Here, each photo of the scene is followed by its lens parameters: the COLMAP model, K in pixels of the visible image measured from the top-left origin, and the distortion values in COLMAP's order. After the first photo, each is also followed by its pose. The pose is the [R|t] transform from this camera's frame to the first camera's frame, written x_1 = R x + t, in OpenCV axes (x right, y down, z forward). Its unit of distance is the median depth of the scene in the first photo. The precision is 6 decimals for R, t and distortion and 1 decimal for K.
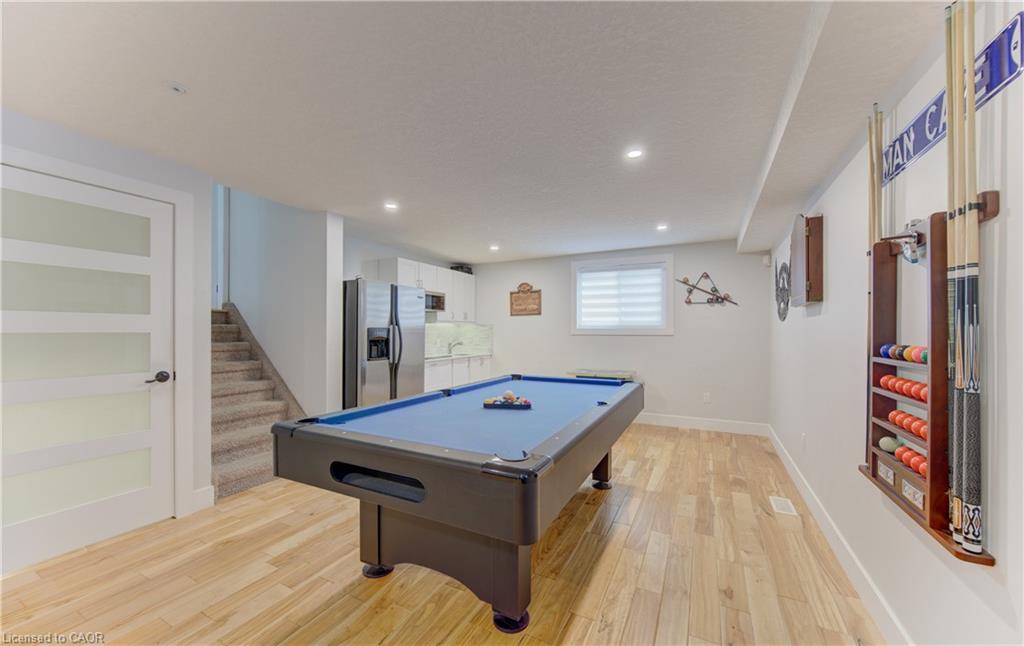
lens RADIAL K [[381.1, 0, 510.7], [0, 381.1, 333.0], [0, 0, 1]] dist [-0.003686, -0.000088]
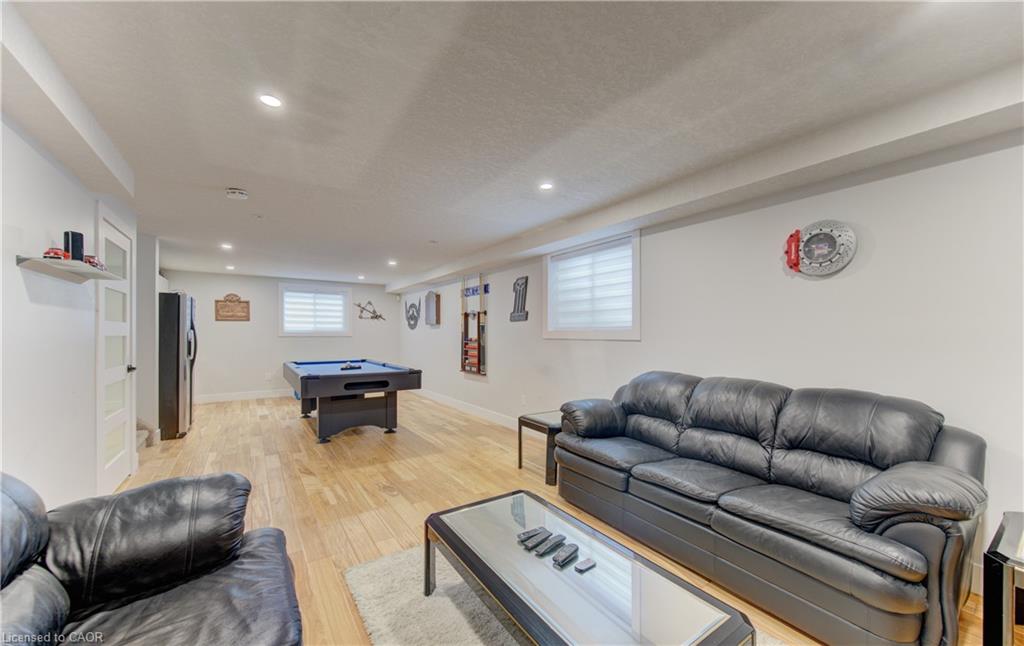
lens RADIAL K [[381.1, 0, 510.7], [0, 381.1, 333.0], [0, 0, 1]] dist [-0.003686, -0.000088]
pose [[0.468292, 0.002331, 0.883571, -0.771255], [0.001904, 0.999992, -0.003647, -0.001808], [-0.883572, 0.003390, 0.468284, -0.429793]]
